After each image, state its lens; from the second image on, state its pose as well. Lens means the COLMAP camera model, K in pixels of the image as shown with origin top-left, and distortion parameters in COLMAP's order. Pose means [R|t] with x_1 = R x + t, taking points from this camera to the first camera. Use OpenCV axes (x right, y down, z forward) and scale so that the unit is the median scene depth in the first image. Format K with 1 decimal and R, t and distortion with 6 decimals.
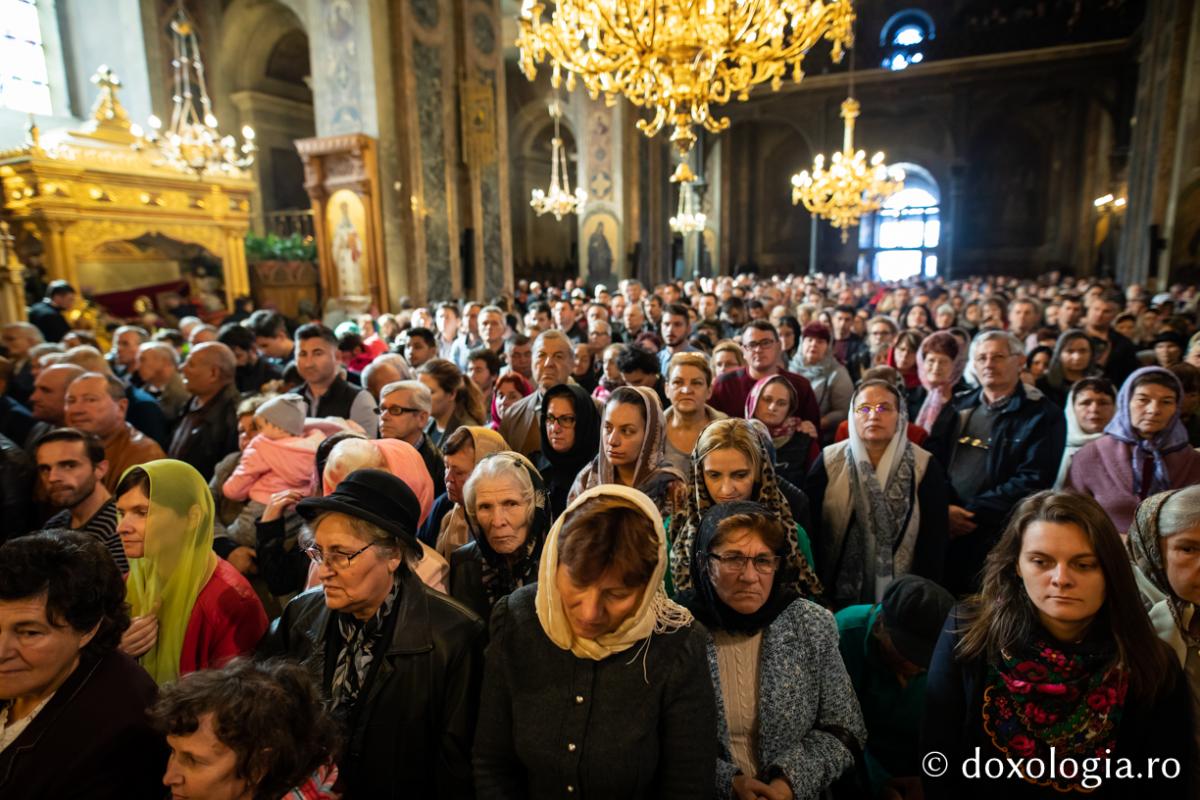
lens RADIAL K [[684.1, 0, 600.0], [0, 684.1, 400.0], [0, 0, 1]] dist [-0.016285, -0.000240]
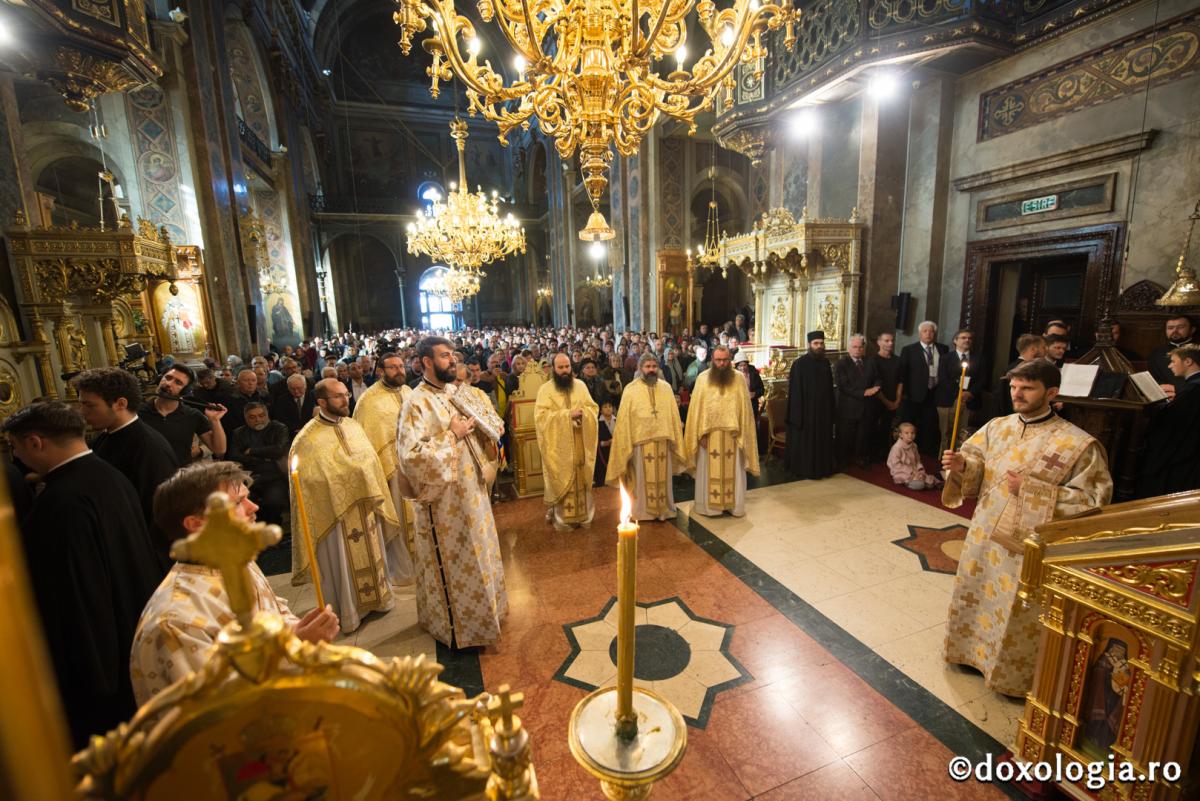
lens RADIAL K [[480.9, 0, 593.3], [0, 480.9, 396.4], [0, 0, 1]] dist [-0.013121, -0.002388]
pose [[0.696454, -0.126403, 0.706381, -0.466333], [0.153990, 0.987758, 0.024927, 0.050950], [-0.700884, 0.091415, 0.707393, -0.318130]]
